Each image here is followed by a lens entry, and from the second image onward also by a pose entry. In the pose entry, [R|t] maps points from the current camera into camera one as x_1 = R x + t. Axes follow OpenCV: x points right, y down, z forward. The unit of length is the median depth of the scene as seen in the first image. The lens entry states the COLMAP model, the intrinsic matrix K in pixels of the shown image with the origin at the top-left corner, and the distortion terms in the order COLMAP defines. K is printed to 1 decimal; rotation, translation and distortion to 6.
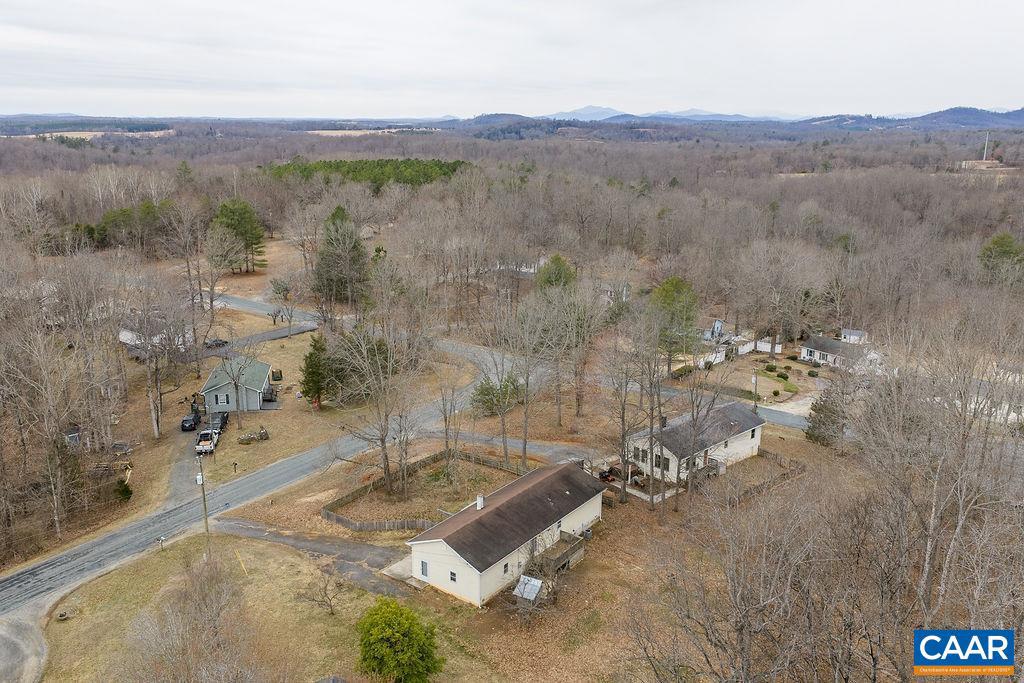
lens RADIAL K [[844.5, 0, 511.6], [0, 844.5, 336.8], [0, 0, 1]] dist [0.015581, -0.027693]
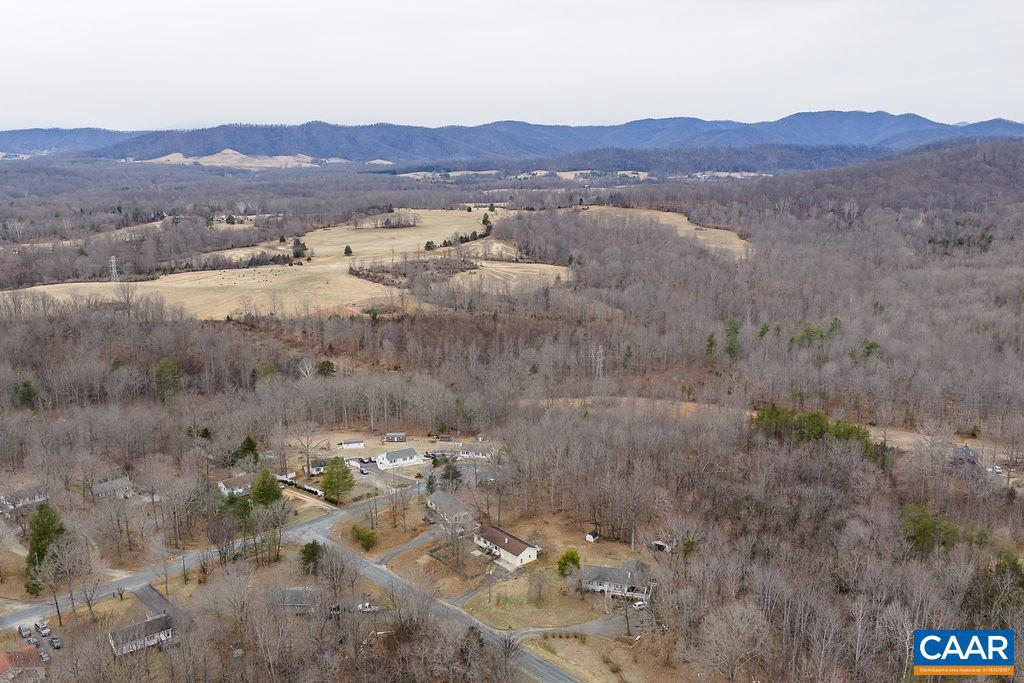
lens RADIAL K [[844.5, 0, 508.9], [0, 844.5, 343.9], [0, 0, 1]] dist [0.015581, -0.027693]
pose [[0.223176, -0.233839, 0.946315, -2.558908], [0.232282, 0.955592, 0.181351, -0.968367], [-0.946698, 0.179338, 0.267582, -0.002309]]
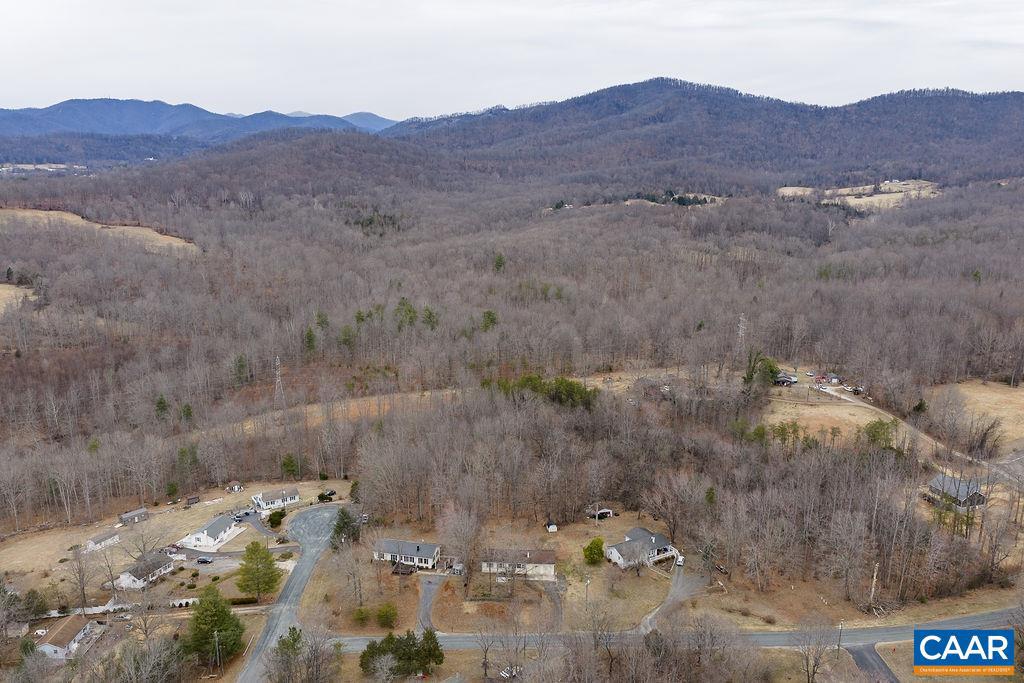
lens RADIAL K [[844.5, 0, 508.8], [0, 844.5, 342.6], [0, 0, 1]] dist [0.015581, -0.027693]
pose [[-0.545591, -0.211867, 0.810829, -2.032574], [0.186904, 0.912387, 0.364167, -1.429440], [-0.816944, 0.350233, -0.458191, 1.926785]]
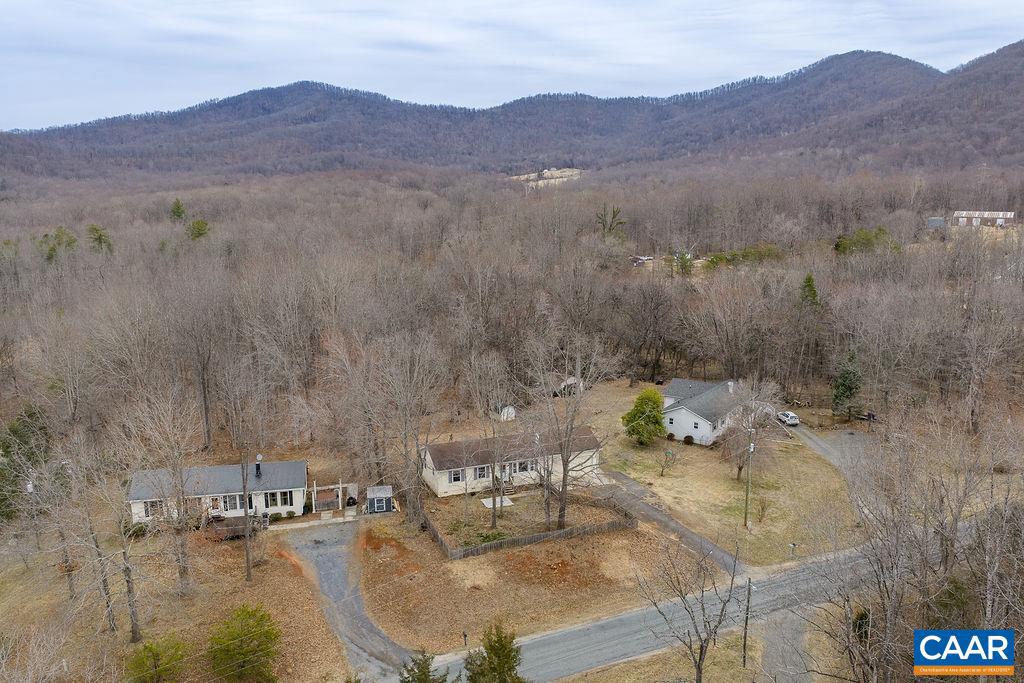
lens RADIAL K [[844.5, 0, 508.3], [0, 844.5, 344.1], [0, 0, 1]] dist [0.015581, -0.027693]
pose [[-0.835308, -0.116291, 0.537342, -0.594923], [0.131509, 0.906737, 0.400667, -0.398868], [-0.533822, 0.405346, -0.742111, 1.692498]]
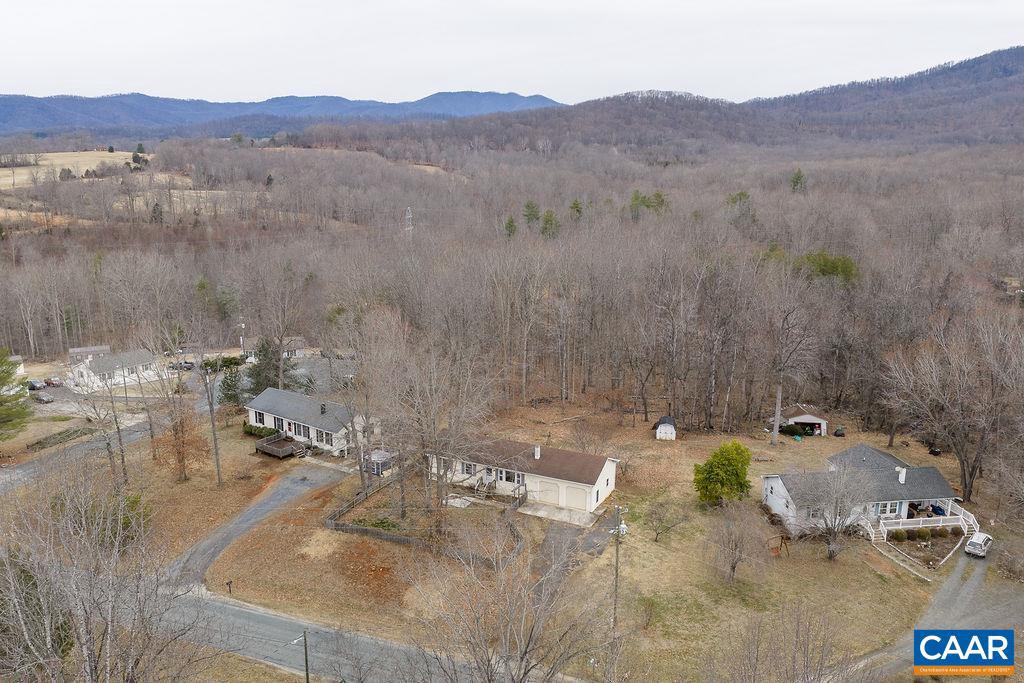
lens RADIAL K [[844.5, 0, 509.6], [0, 844.5, 338.8], [0, 0, 1]] dist [0.015581, -0.027693]
pose [[-0.183111, -0.244125, 0.952299, -0.996464], [0.225347, 0.932462, 0.282370, -0.264558], [-0.956916, 0.266303, -0.115731, 1.000225]]
